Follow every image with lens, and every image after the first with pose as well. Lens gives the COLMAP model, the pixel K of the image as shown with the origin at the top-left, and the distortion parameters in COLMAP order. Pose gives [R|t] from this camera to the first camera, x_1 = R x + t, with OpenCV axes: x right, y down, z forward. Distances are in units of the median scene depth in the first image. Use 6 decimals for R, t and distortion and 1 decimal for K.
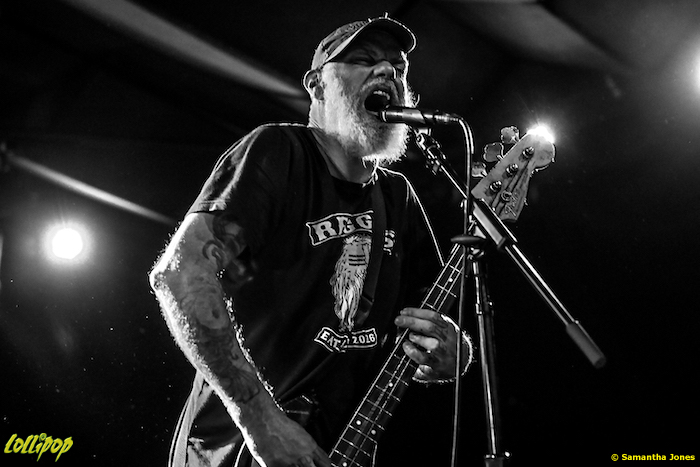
lens RADIAL K [[1430.6, 0, 350.0], [0, 1430.6, 233.5], [0, 0, 1]] dist [-0.015406, -0.029229]
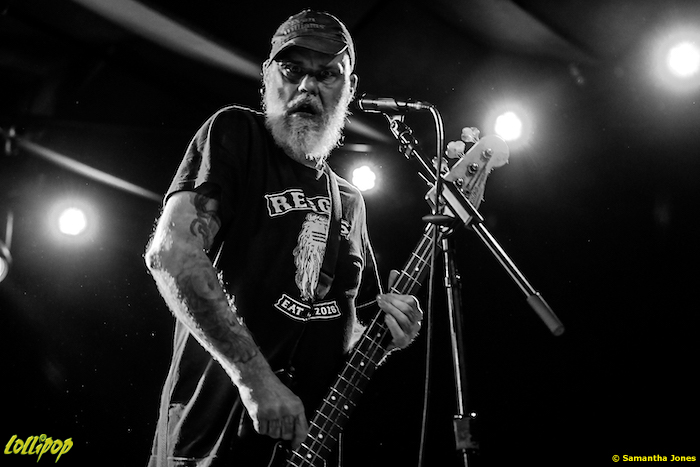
lens RADIAL K [[1494.8, 0, 350.0], [0, 1494.8, 233.5], [0, 0, 1]] dist [0.047998, 0.013740]
pose [[0.999566, 0.001300, 0.029438, -0.017936], [-0.001812, 0.999847, 0.017375, -0.003725], [-0.029411, -0.017421, 0.999416, -0.134889]]
